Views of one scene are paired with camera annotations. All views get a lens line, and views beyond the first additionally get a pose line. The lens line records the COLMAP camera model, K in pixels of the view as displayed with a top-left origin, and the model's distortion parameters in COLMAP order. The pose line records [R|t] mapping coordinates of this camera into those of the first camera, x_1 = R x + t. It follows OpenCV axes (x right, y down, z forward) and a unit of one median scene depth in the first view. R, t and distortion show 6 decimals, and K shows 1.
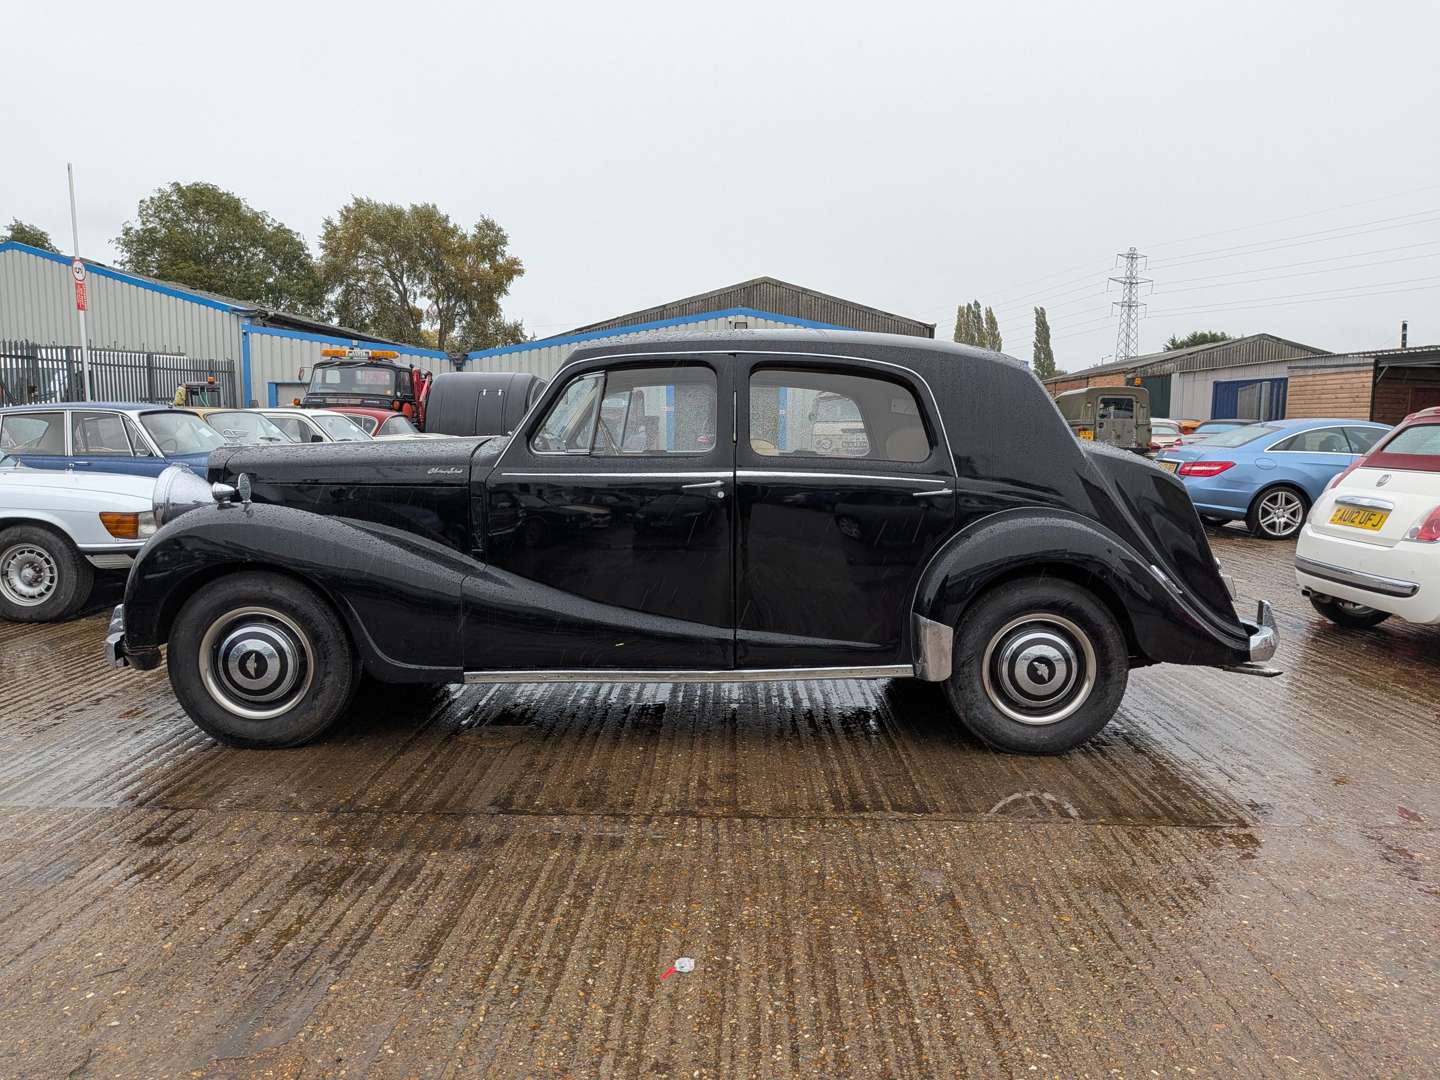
lens RADIAL K [[1034.8, 0, 720.0], [0, 1034.8, 540.0], [0, 0, 1]] dist [0.111681, -0.195826]
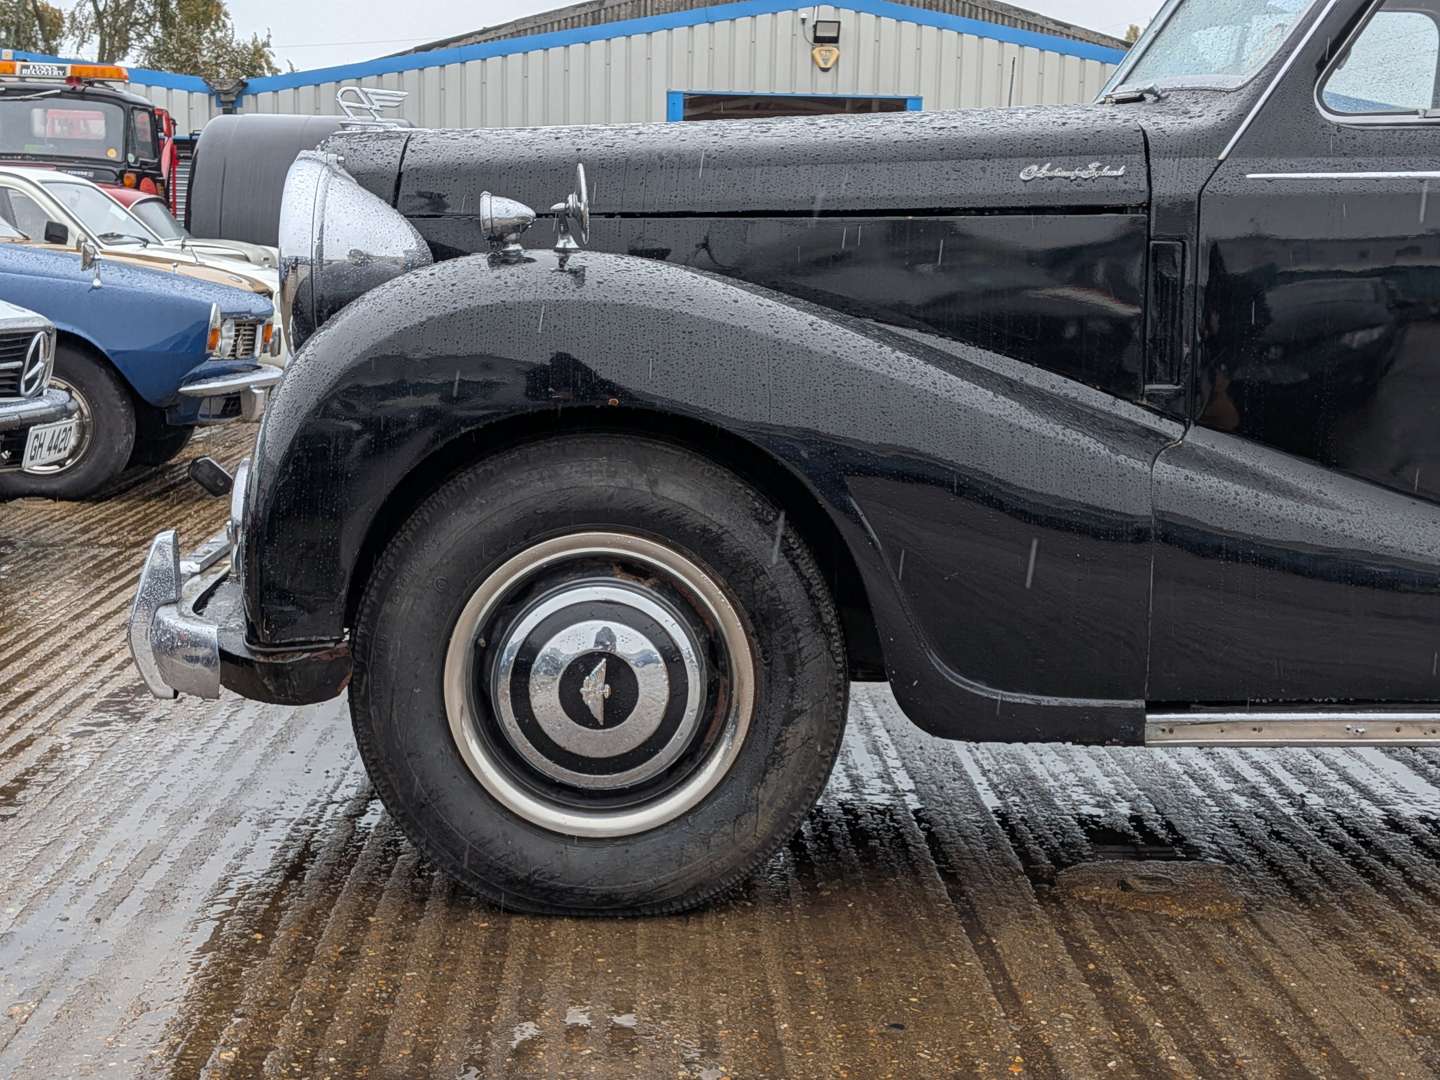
lens RADIAL K [[2077.6, 0, 720.0], [0, 2077.6, 540.0], [0, 0, 1]] dist [0.090410, -0.138593]
pose [[0.999167, 0.005070, 0.040485, -0.352135], [-0.005922, 0.999763, 0.020939, 0.041674], [-0.040369, -0.021161, 0.998961, 0.223158]]
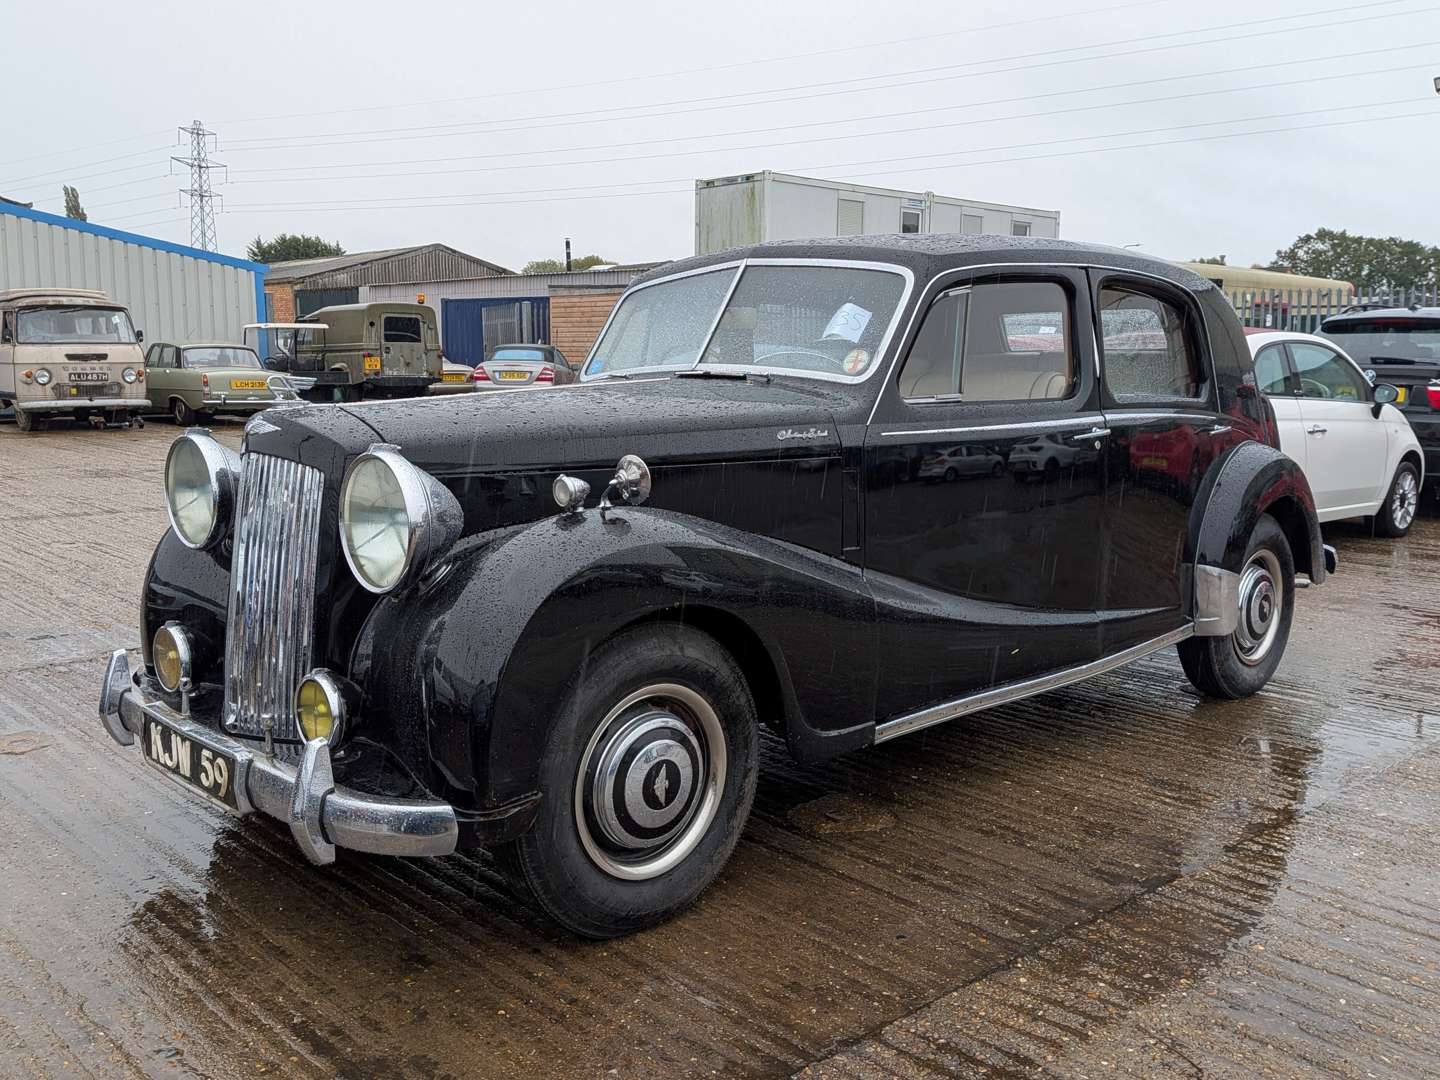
lens RADIAL K [[1299.2, 0, 720.0], [0, 1299.2, 540.0], [0, 0, 1]] dist [0.136392, -0.278051]
pose [[0.727153, -0.103407, 0.678643, -0.730792], [0.079044, 0.994626, 0.066860, -0.049558], [-0.681910, 0.005026, 0.731419, 0.366951]]
